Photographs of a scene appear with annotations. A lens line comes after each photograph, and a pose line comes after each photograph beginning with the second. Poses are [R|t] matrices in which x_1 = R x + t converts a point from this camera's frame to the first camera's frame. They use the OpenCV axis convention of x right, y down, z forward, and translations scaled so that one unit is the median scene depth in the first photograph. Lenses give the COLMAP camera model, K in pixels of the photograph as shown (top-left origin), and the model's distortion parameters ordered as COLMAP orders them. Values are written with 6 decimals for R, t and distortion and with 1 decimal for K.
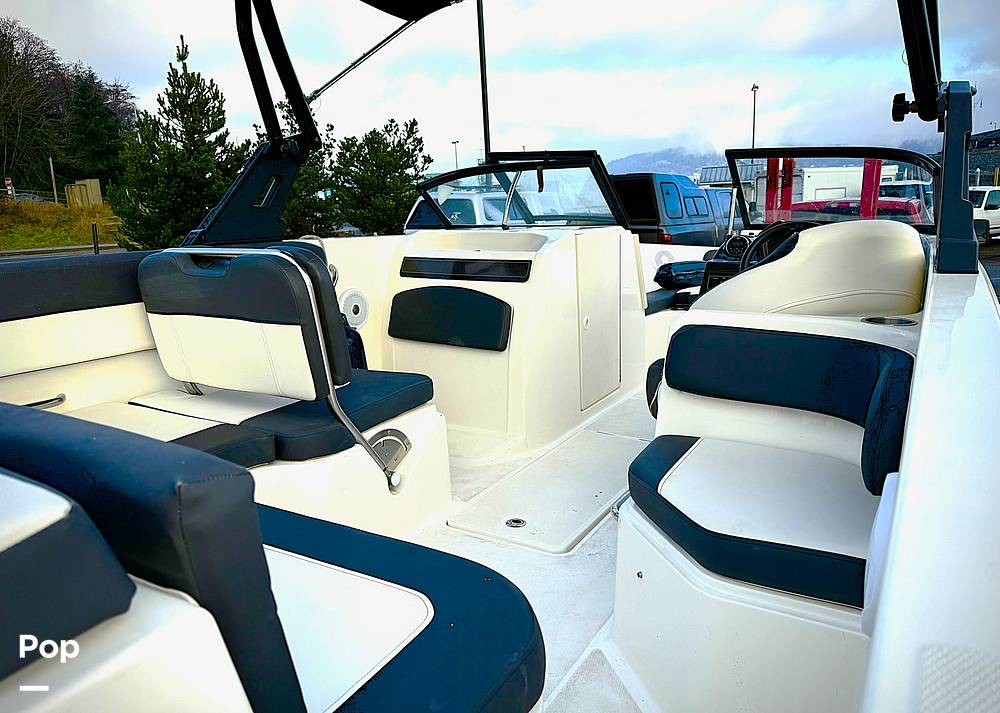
lens RADIAL K [[735.2, 0, 496.9], [0, 735.2, 337.6], [0, 0, 1]] dist [0.036561, -0.041231]
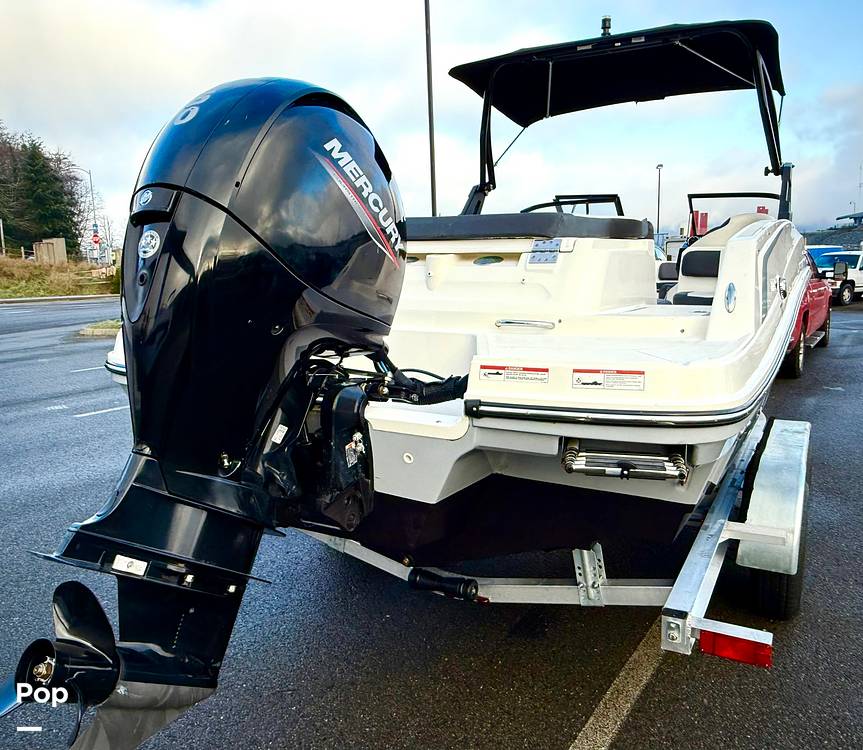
lens RADIAL K [[715.0, 0, 416.3], [0, 715.0, 378.2], [0, 0, 1]] dist [-0.011699, 0.003835]
pose [[0.999863, 0.011893, 0.011527, -0.050383], [-0.011545, 0.999487, -0.029858, 0.035736], [-0.011876, 0.029721, 0.999488, -0.104259]]
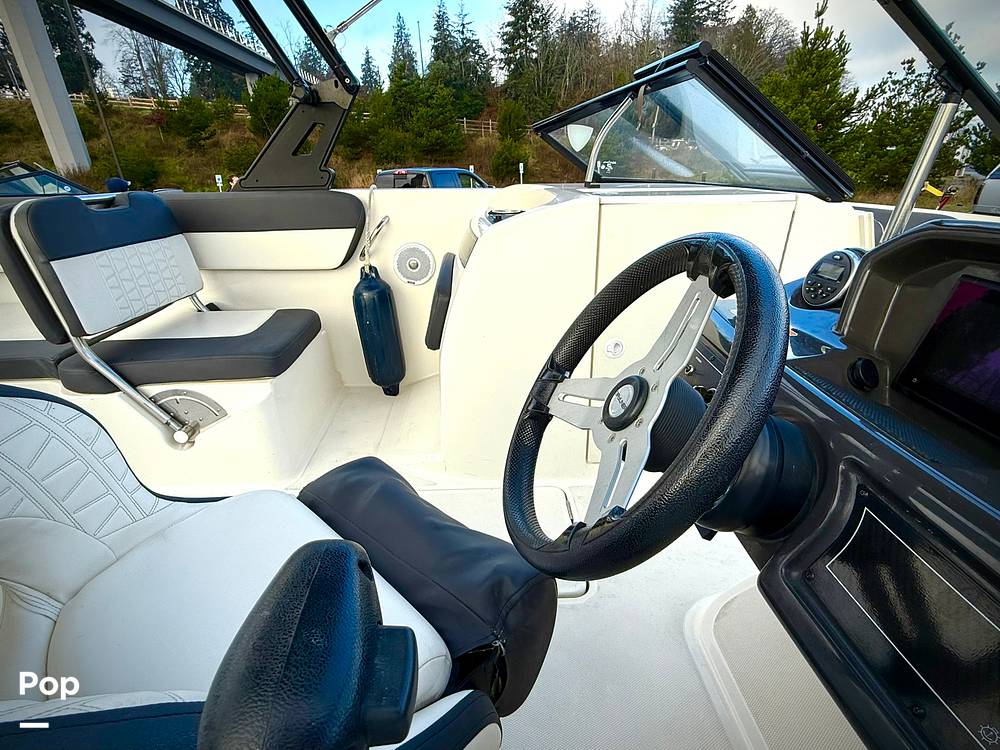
lens RADIAL K [[482.2, 0, 493.5], [0, 482.2, 372.9], [0, 0, 1]] dist [0.007590, -0.005548]
pose [[0.535279, 0.348837, -0.769278, 0.048652], [-0.146370, 0.935267, 0.322260, -0.014658], [0.831897, -0.059900, 0.551688, 0.081238]]
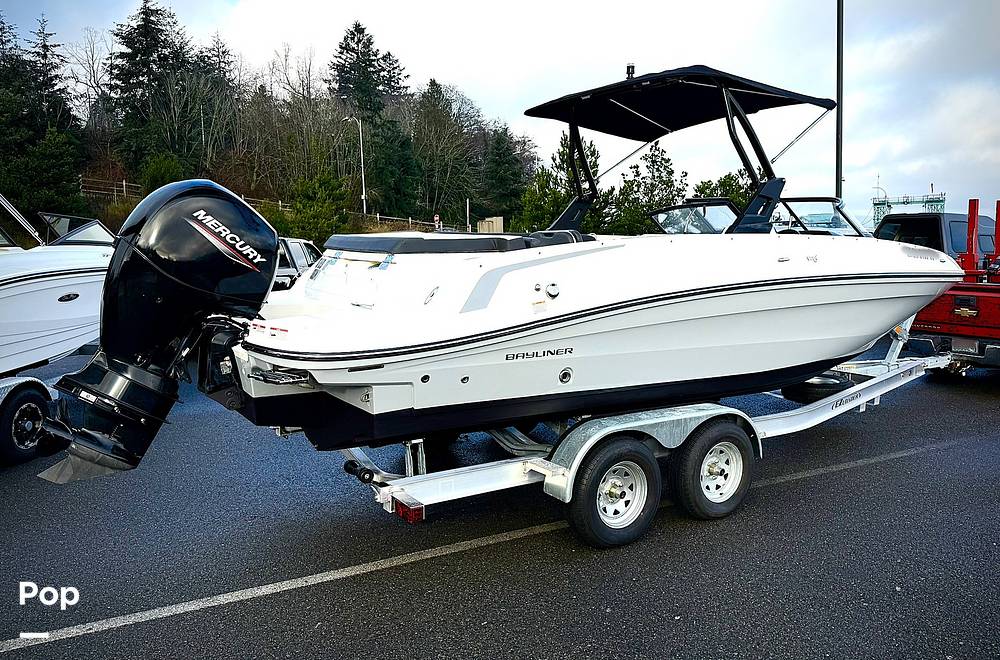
lens RADIAL K [[758.8, 0, 517.3], [0, 758.8, 316.6], [0, 0, 1]] dist [0.069889, -0.080255]
pose [[0.894979, 0.069963, -0.440587, 0.071085], [-0.107368, 0.992376, -0.060516, 0.034339], [0.432994, 0.101465, 0.895668, -0.145115]]
